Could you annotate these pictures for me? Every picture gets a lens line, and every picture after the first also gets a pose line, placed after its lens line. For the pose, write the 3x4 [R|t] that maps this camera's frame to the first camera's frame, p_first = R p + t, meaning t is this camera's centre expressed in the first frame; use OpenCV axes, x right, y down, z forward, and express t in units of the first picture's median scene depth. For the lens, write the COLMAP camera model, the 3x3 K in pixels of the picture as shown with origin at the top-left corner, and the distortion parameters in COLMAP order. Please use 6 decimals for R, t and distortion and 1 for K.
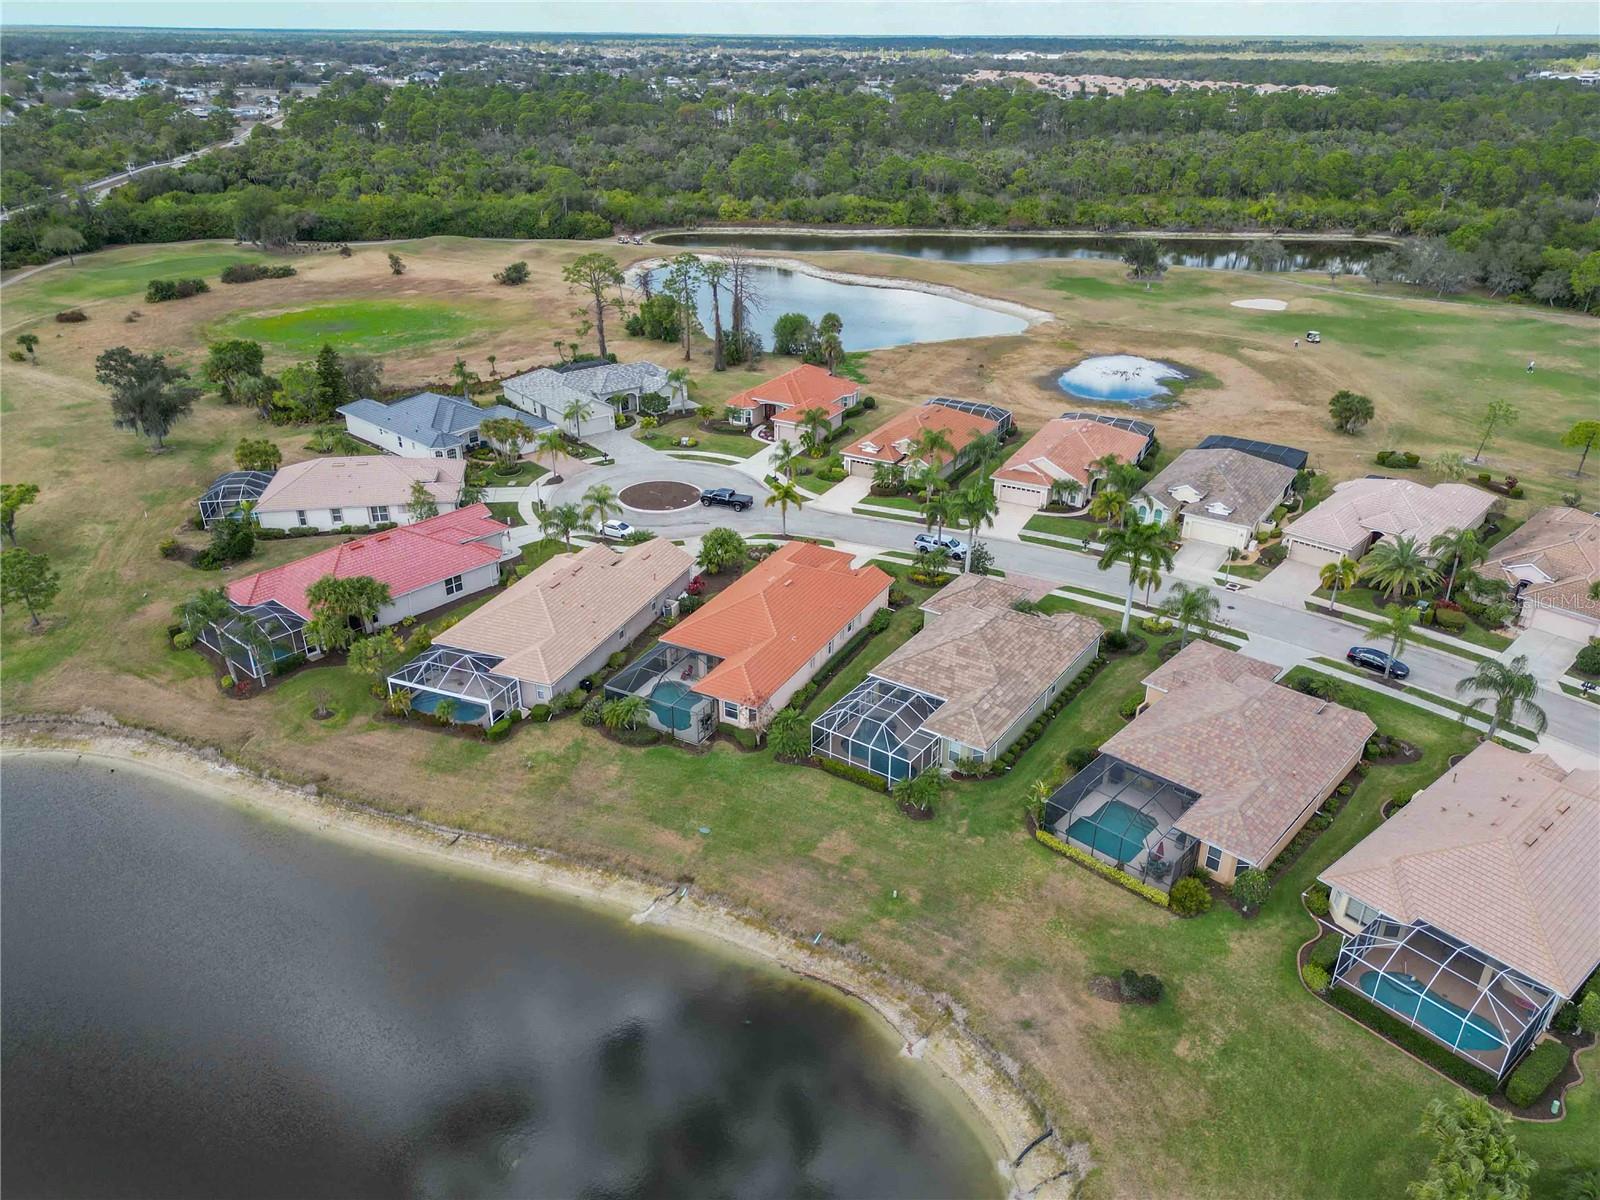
lens RADIAL K [[1140.2, 0, 800.0], [0, 1140.2, 600.0], [0, 0, 1]] dist [0.073432, -0.061265]
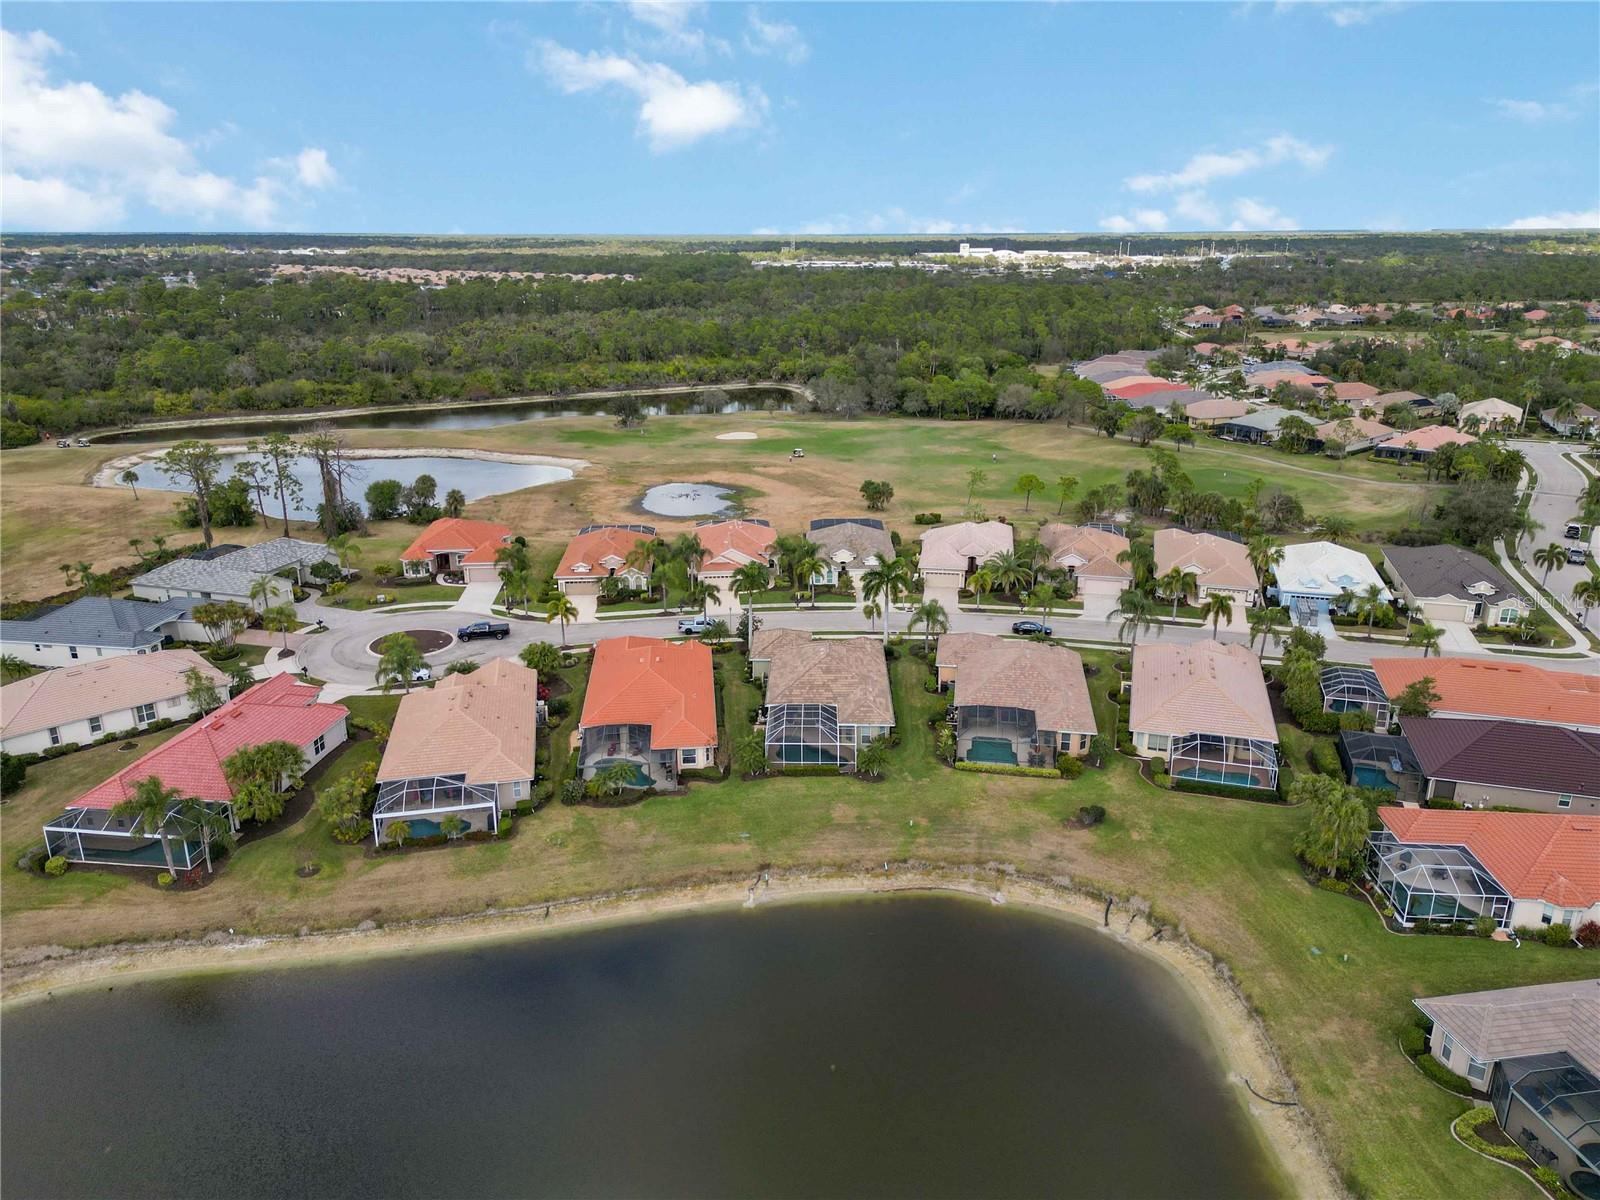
lens RADIAL K [[1140.2, 0, 800.0], [0, 1140.2, 600.0], [0, 0, 1]] dist [0.073432, -0.061265]
pose [[0.831678, -0.177788, 0.526025, -0.225498], [0.252272, 0.964919, -0.072729, 0.021748], [-0.494642, 0.193189, 0.847353, -0.043005]]
